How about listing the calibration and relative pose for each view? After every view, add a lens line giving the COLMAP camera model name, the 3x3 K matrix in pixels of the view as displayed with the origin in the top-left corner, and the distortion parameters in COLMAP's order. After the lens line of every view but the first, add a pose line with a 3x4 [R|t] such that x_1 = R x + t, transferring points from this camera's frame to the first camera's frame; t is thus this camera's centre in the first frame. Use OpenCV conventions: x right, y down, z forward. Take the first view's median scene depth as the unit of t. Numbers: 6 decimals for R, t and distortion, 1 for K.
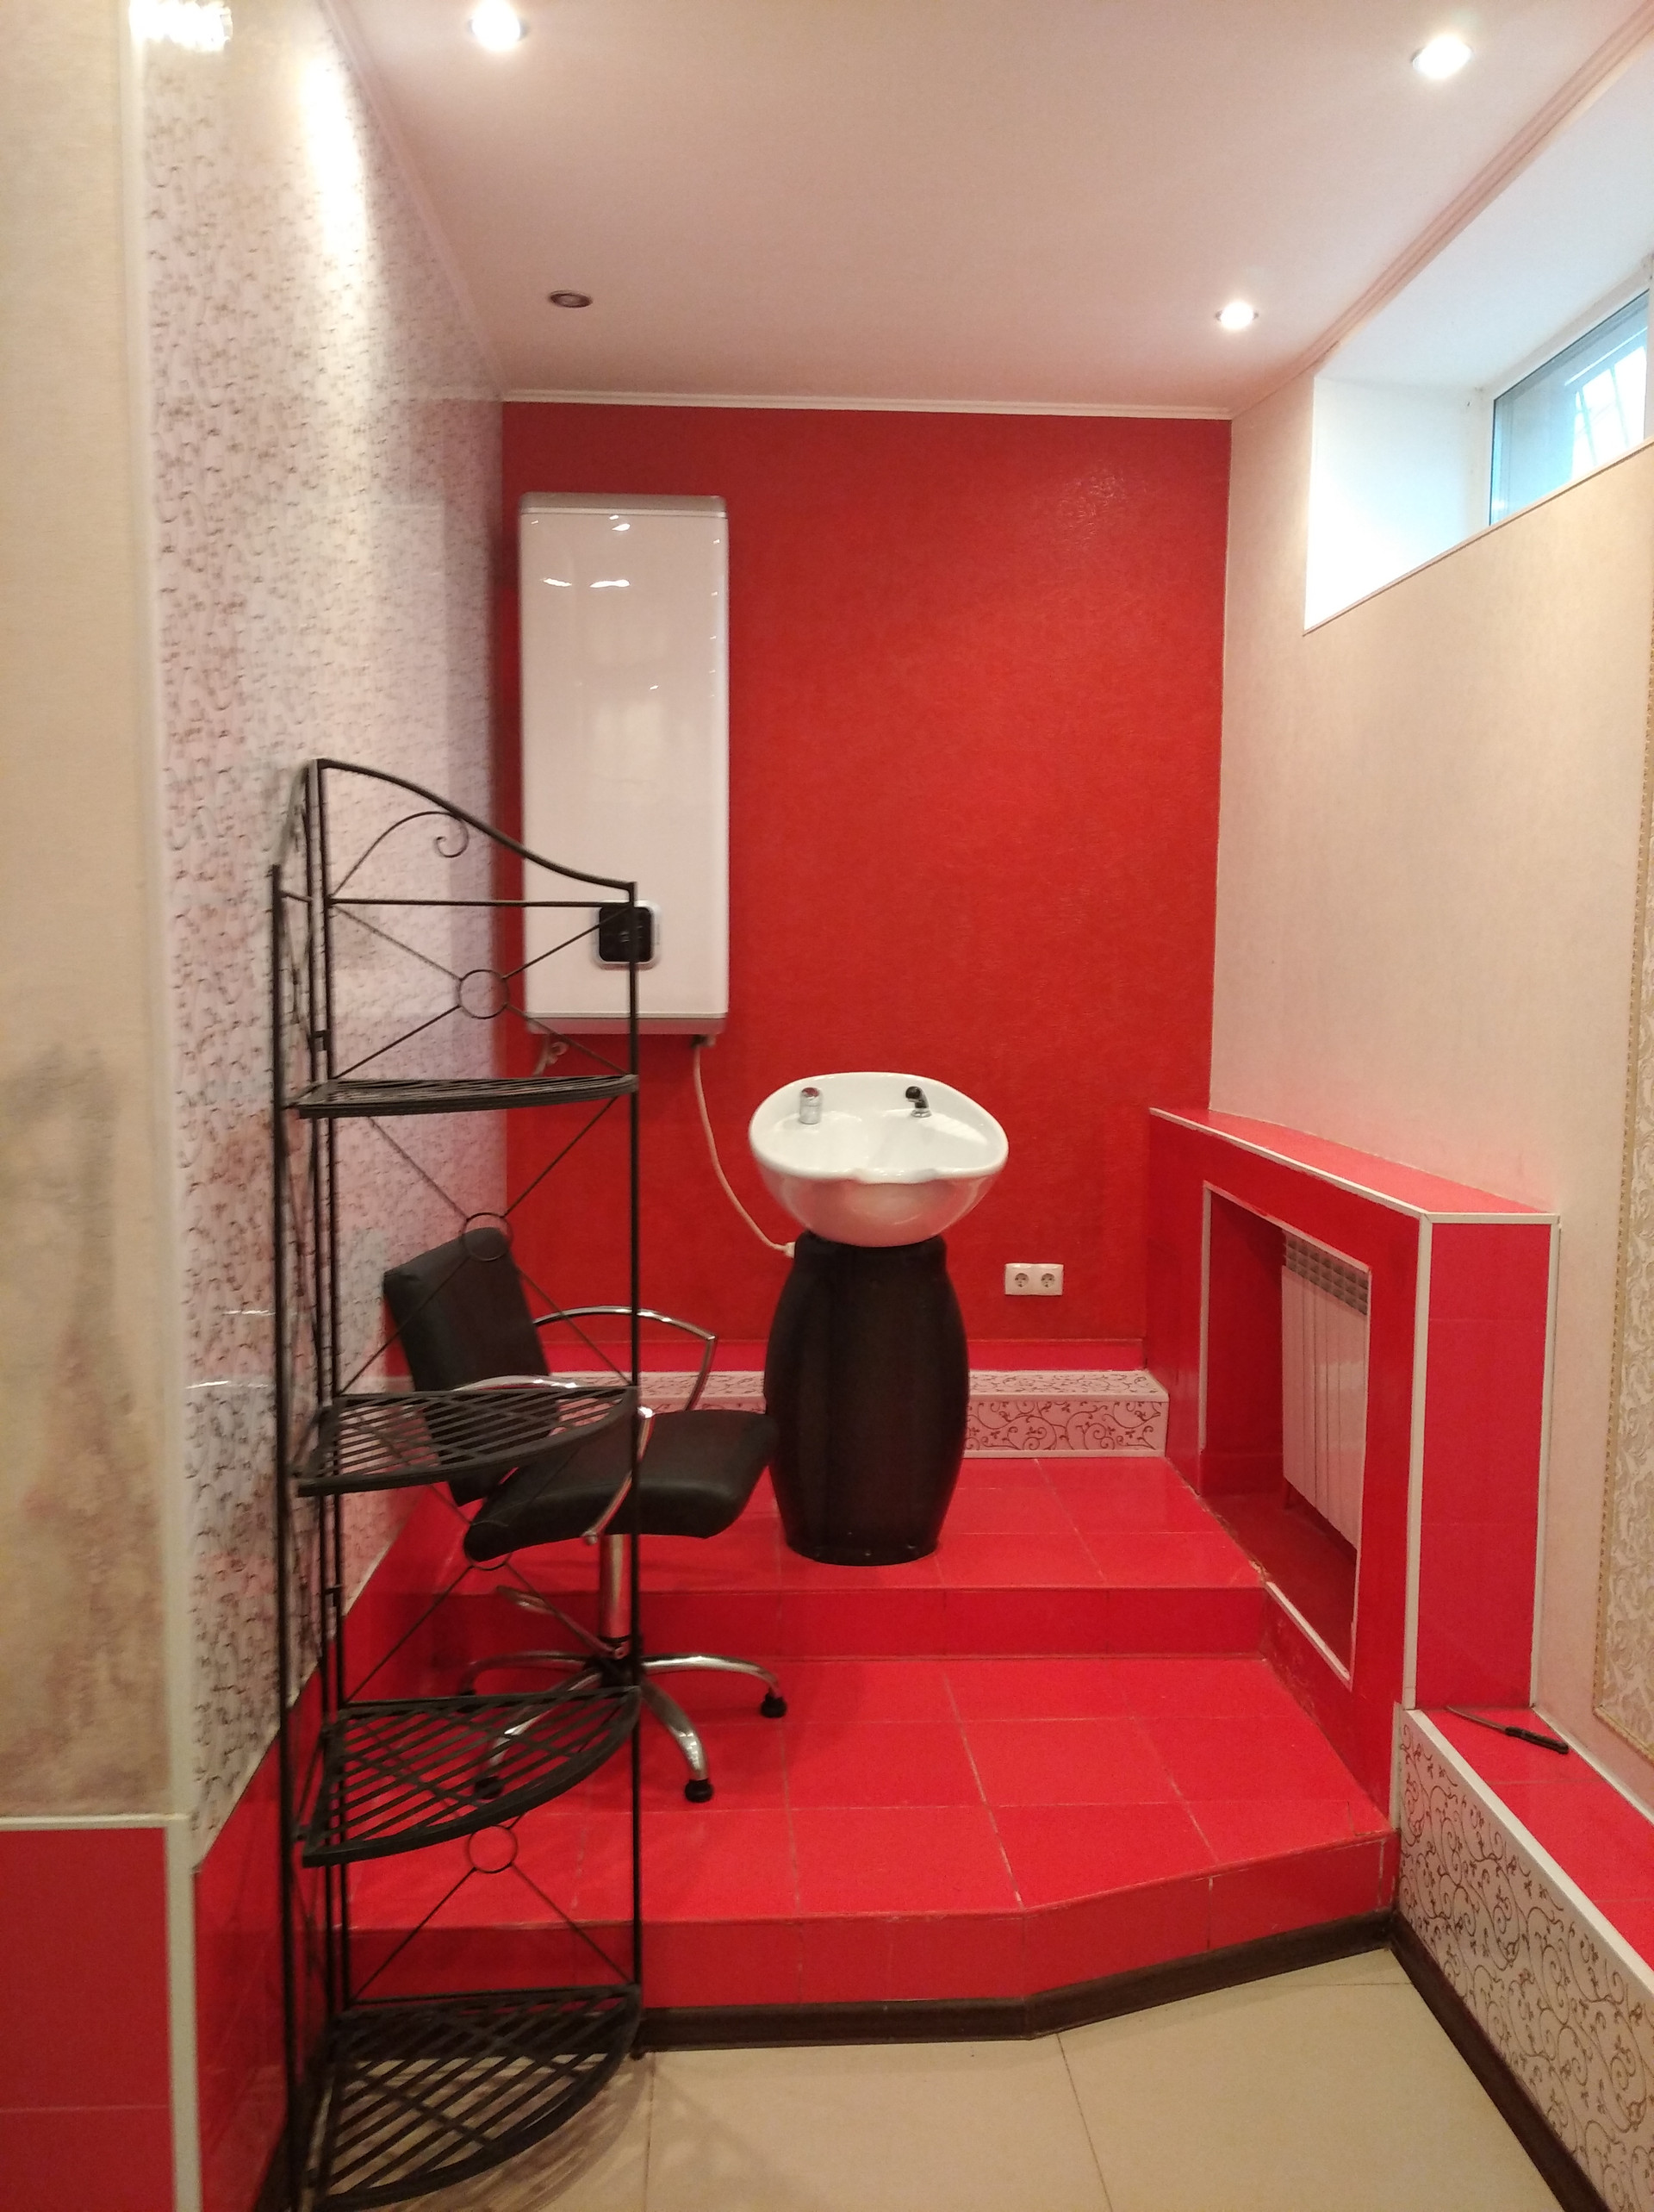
lens RADIAL K [[1865.8, 0, 827.0], [0, 1865.8, 1106.0], [0, 0, 1]] dist [0.035484, -0.085836]
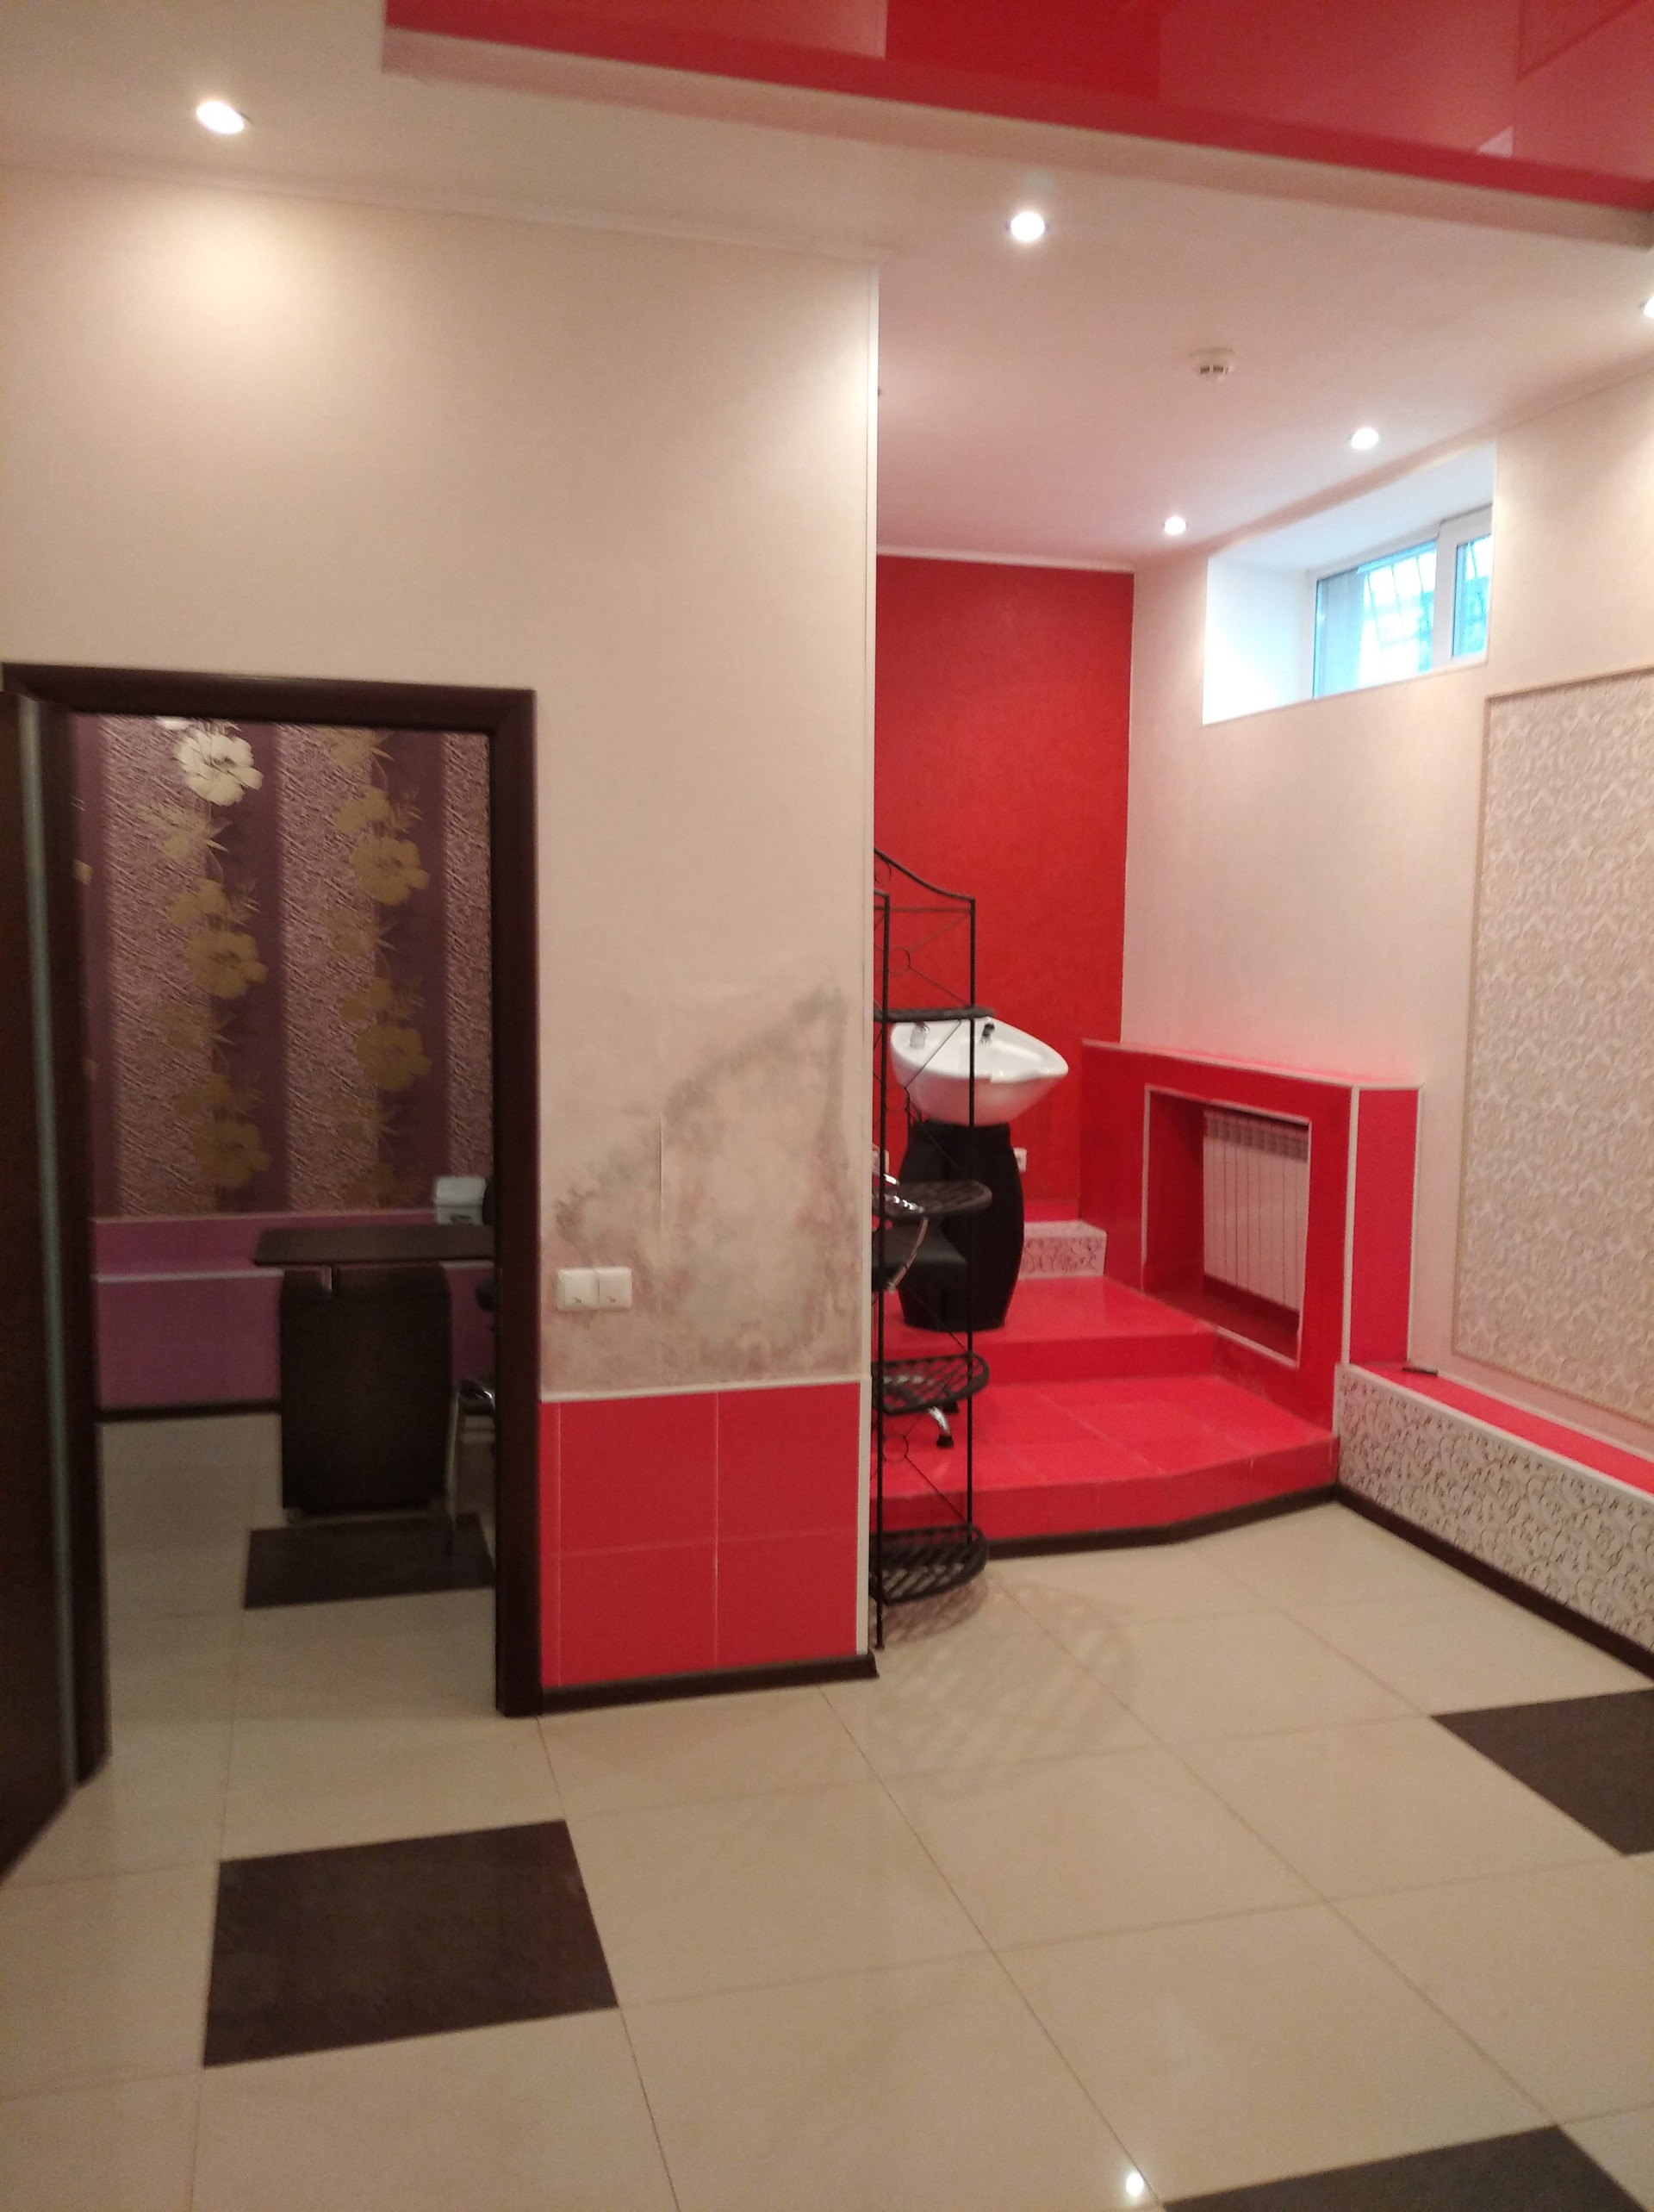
lens RADIAL K [[1865.8, 0, 827.0], [0, 1865.8, 1106.0], [0, 0, 1]] dist [0.035484, -0.085836]
pose [[0.976568, -0.019492, 0.214325, -0.540567], [0.016740, 0.999753, 0.014649, 0.043432], [-0.214558, -0.010718, 0.976652, -0.615752]]
